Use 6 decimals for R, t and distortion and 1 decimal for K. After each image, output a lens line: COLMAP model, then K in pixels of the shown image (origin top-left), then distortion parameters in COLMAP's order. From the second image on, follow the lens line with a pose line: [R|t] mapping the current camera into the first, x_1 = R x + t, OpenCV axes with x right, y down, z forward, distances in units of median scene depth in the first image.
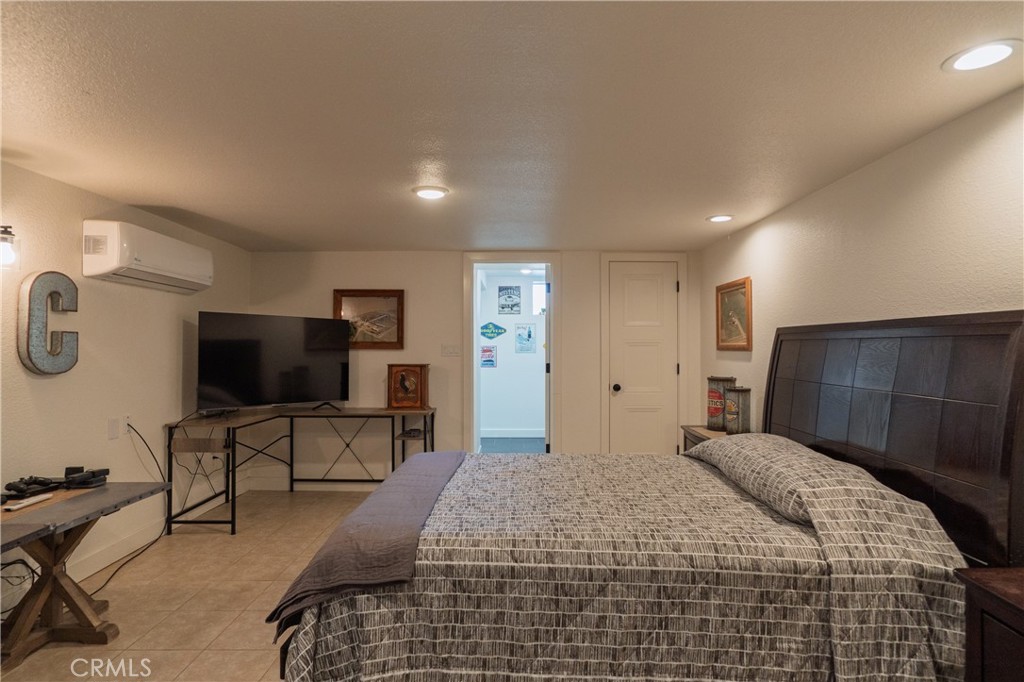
lens RADIAL K [[553.9, 0, 506.9], [0, 553.9, 340.2], [0, 0, 1]] dist [-0.021316, 0.017747]
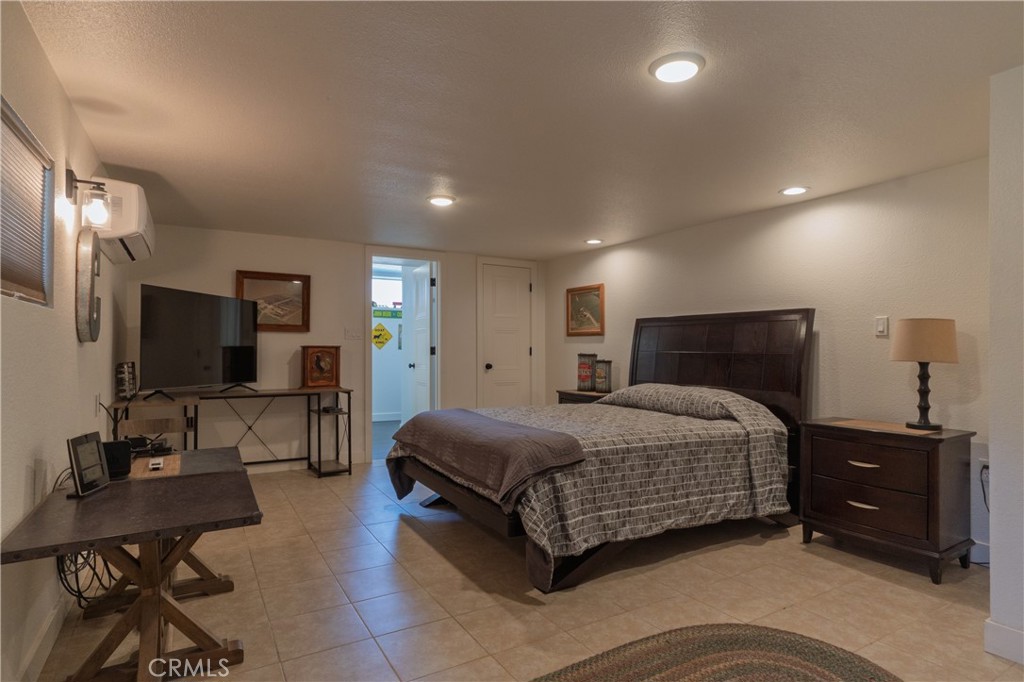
lens RADIAL K [[553.9, 0, 515.2], [0, 553.9, 344.0], [0, 0, 1]] dist [-0.021316, 0.017747]
pose [[0.854867, 0.007181, 0.518798, -0.538919], [-0.010796, 0.999934, 0.003949, 0.041587], [-0.518735, -0.008977, 0.854888, -0.124192]]
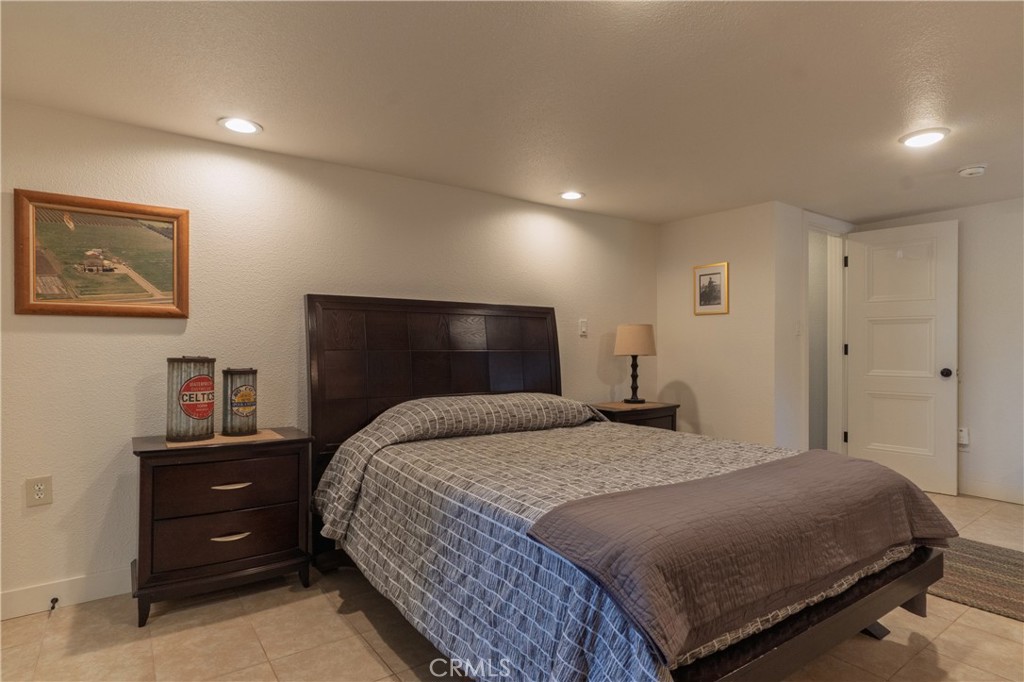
lens RADIAL K [[553.9, 0, 515.6], [0, 553.9, 339.9], [0, 0, 1]] dist [-0.021316, 0.017747]
pose [[-0.596386, 0.007436, 0.802663, -0.382496], [-0.012936, 0.999738, -0.018873, 0.057631], [-0.802594, -0.021639, -0.596134, 1.151398]]
